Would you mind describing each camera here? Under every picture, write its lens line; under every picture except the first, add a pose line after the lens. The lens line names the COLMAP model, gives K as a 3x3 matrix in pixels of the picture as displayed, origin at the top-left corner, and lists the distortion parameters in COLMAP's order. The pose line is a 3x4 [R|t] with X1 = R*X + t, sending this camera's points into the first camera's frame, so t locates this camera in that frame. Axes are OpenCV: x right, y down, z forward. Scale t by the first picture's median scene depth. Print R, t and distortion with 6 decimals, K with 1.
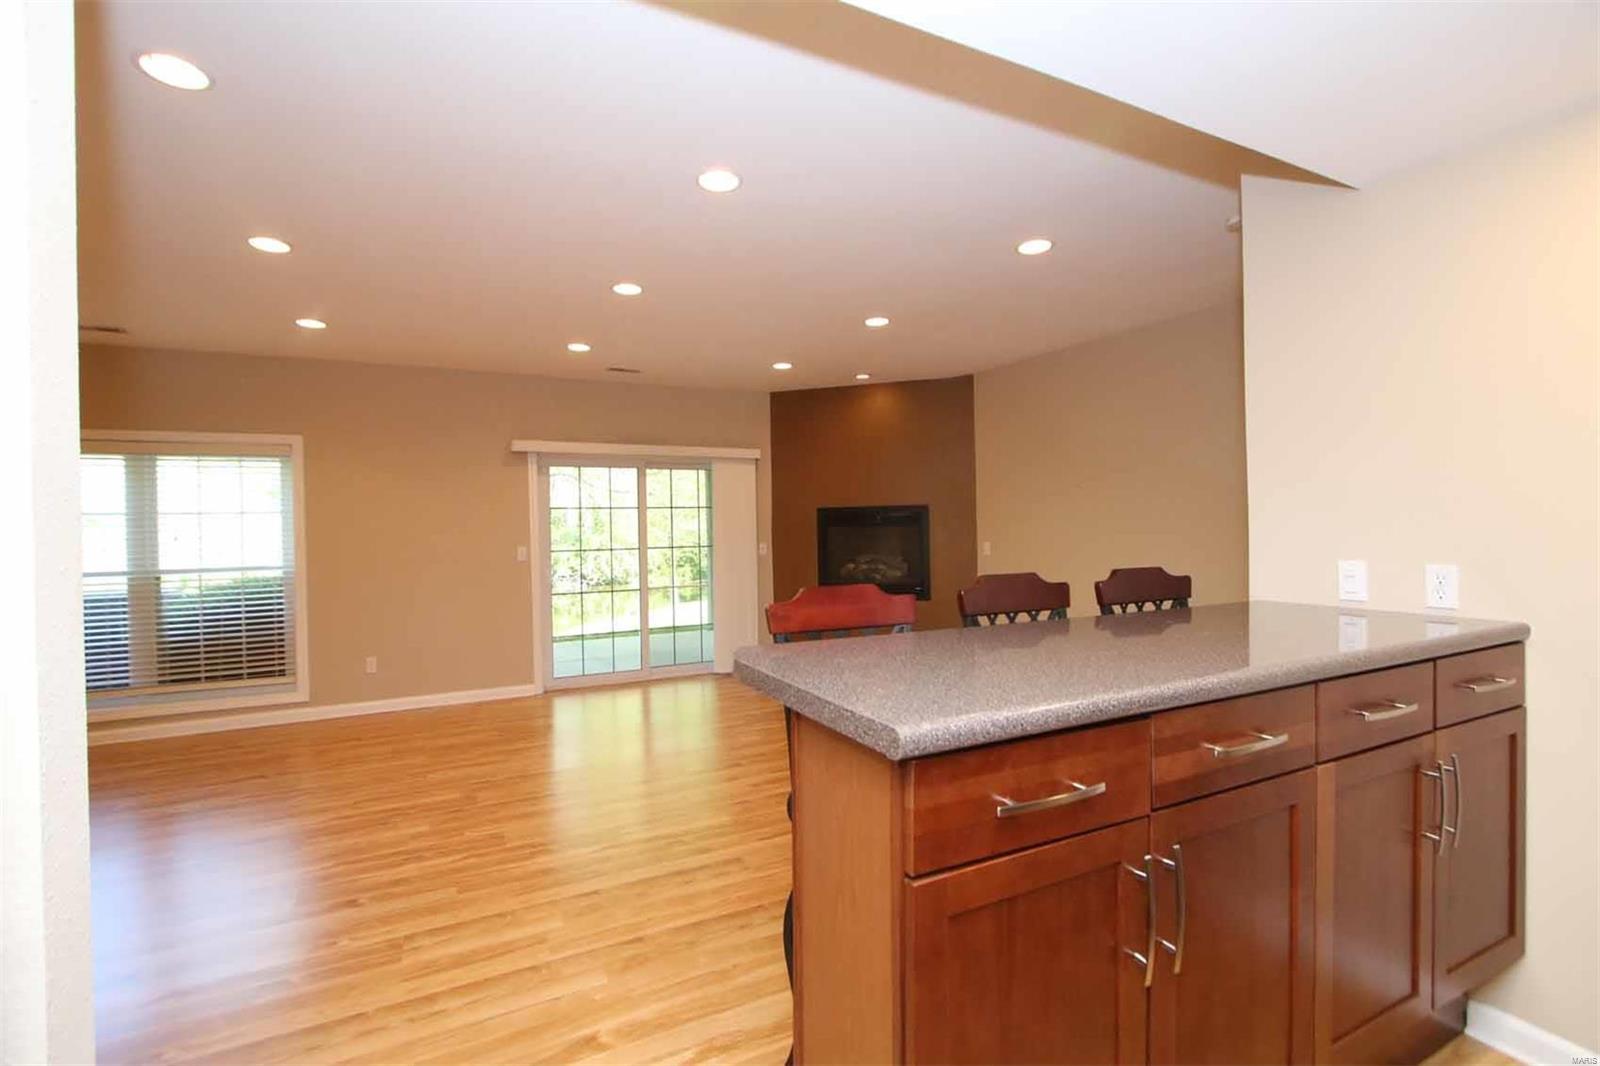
lens RADIAL K [[729.5, 0, 789.2], [0, 729.5, 522.6], [0, 0, 1]] dist [-0.005591, -0.000257]
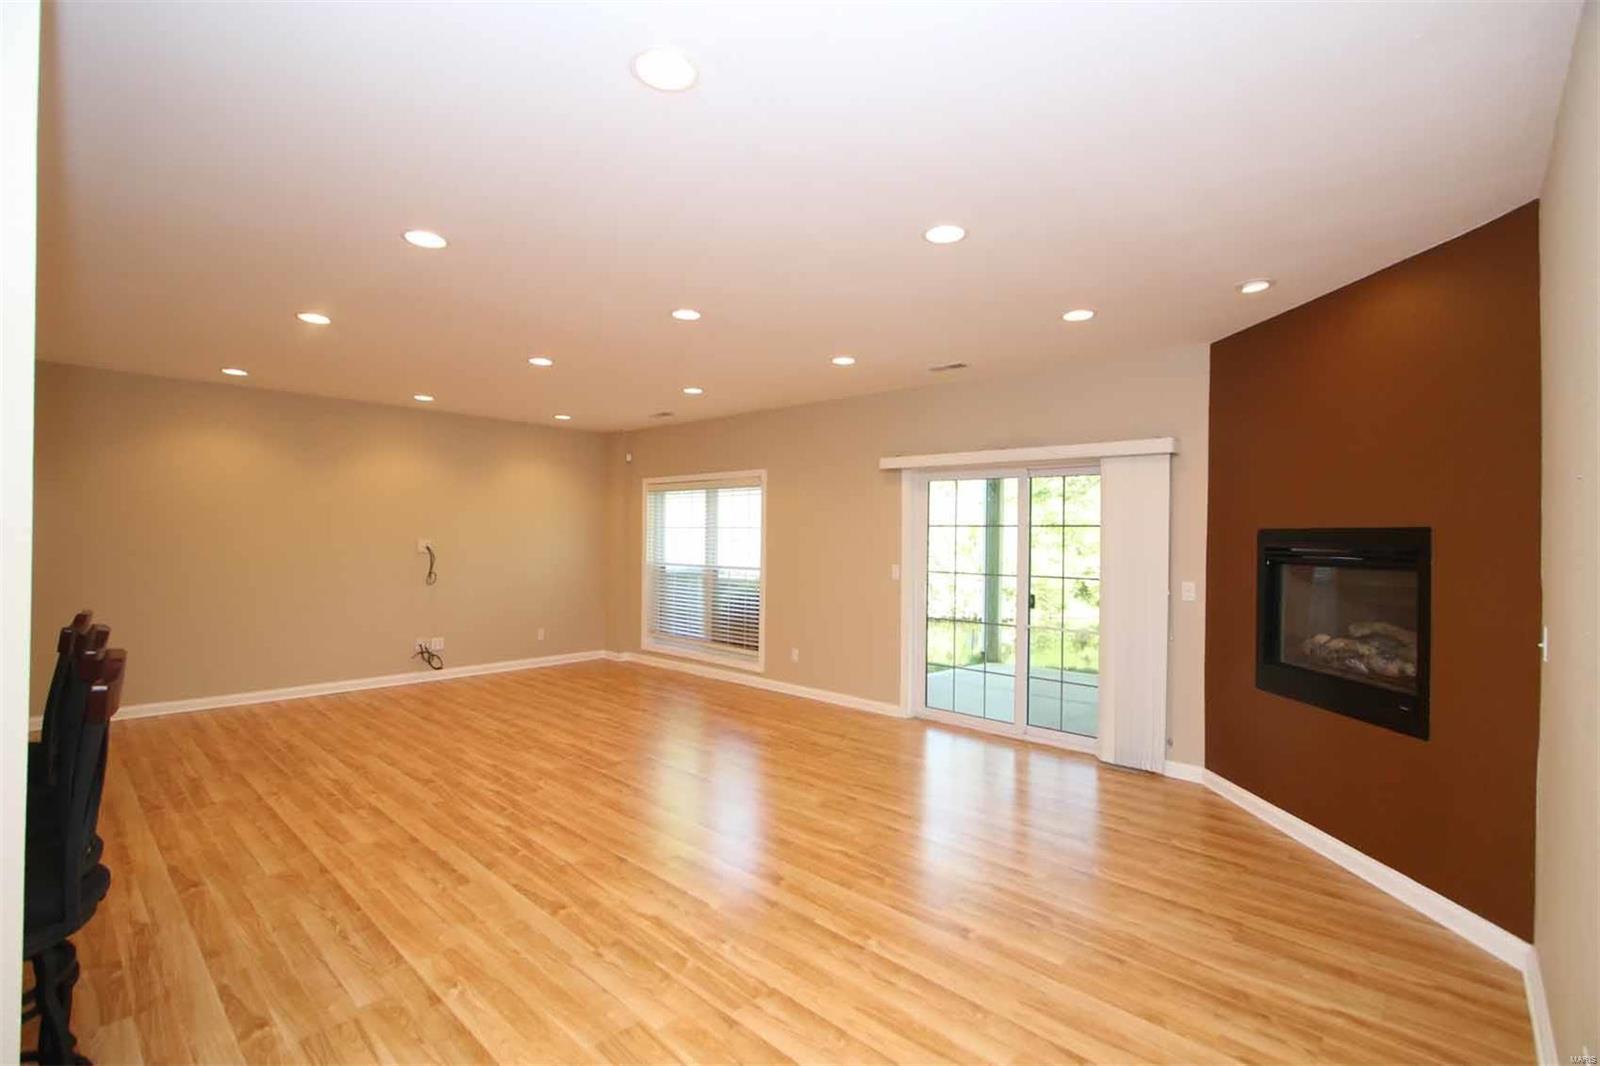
lens RADIAL K [[729.5, 0, 789.2], [0, 729.5, 522.6], [0, 0, 1]] dist [-0.005591, -0.000257]
pose [[0.348502, 0.007321, -0.937279, 0.510492], [-0.012927, 0.999912, 0.003003, -0.025353], [0.937219, 0.011070, 0.348566, 0.520723]]
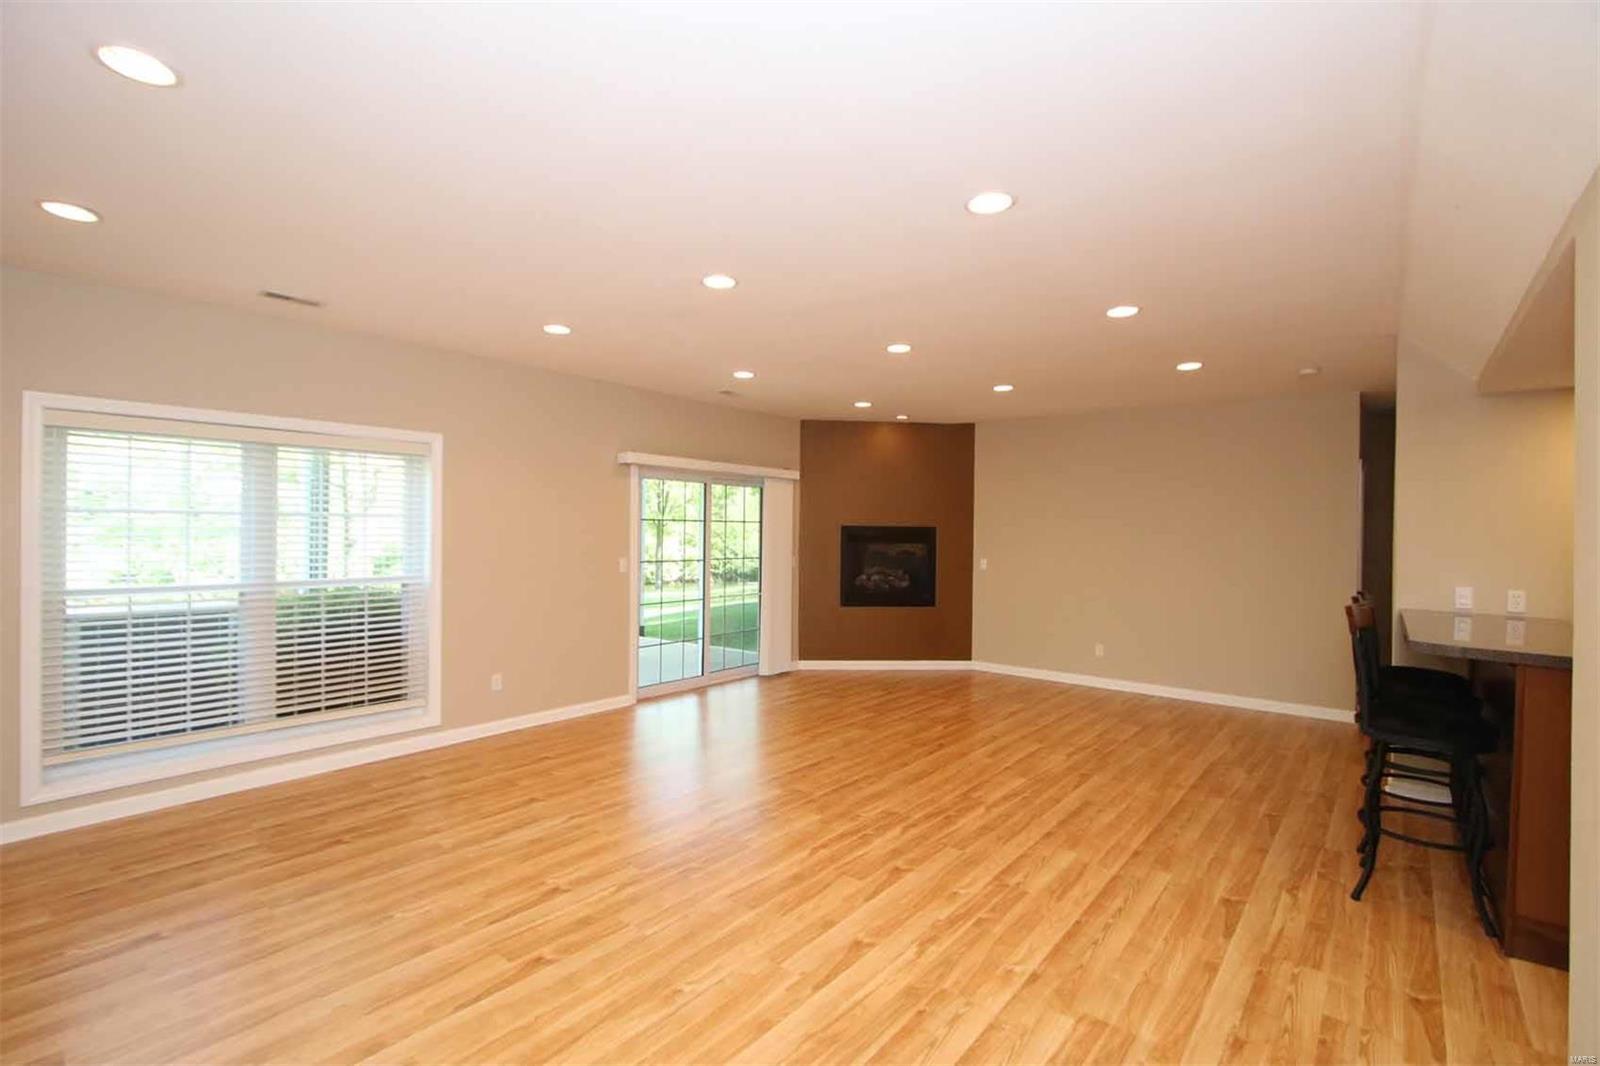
lens RADIAL K [[729.5, 0, 789.2], [0, 729.5, 522.6], [0, 0, 1]] dist [-0.005591, -0.000257]
pose [[0.915575, 0.034351, 0.400677, -0.562465], [-0.033662, 0.999395, -0.008760, -0.014071], [-0.400736, -0.005467, 0.916177, -0.010660]]
